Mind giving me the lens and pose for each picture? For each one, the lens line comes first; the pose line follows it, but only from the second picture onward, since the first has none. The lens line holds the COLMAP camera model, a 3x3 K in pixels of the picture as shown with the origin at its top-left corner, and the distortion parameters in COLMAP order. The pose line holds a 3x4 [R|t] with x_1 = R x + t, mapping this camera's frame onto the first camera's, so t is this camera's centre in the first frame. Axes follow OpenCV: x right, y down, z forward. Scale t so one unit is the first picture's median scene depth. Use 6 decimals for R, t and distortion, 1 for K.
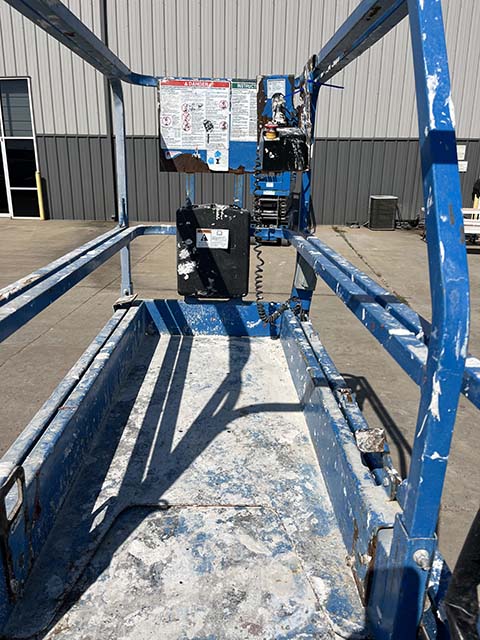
lens RADIAL K [[488.8, 0, 239.6], [0, 488.8, 320.8], [0, 0, 1]] dist [0.038270, -0.037277]
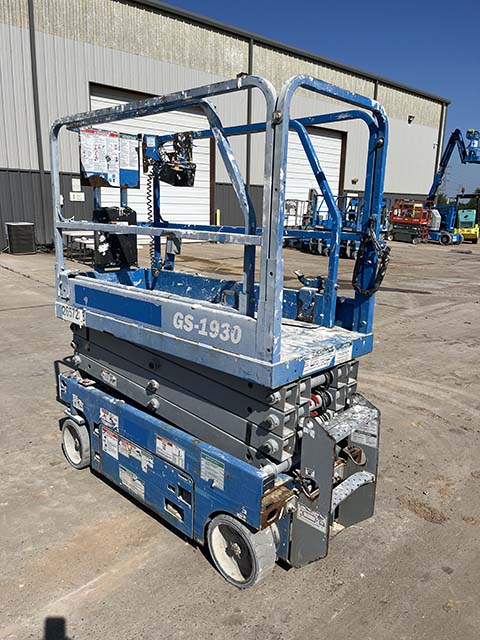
lens RADIAL K [[488.8, 0, 240.1], [0, 488.8, 321.3], [0, 0, 1]] dist [0.038270, -0.037277]
pose [[0.701011, -0.159828, 0.695010, -0.950265], [0.201936, 0.979163, 0.021494, 0.178718], [-0.683963, 0.125280, 0.718679, -0.391304]]
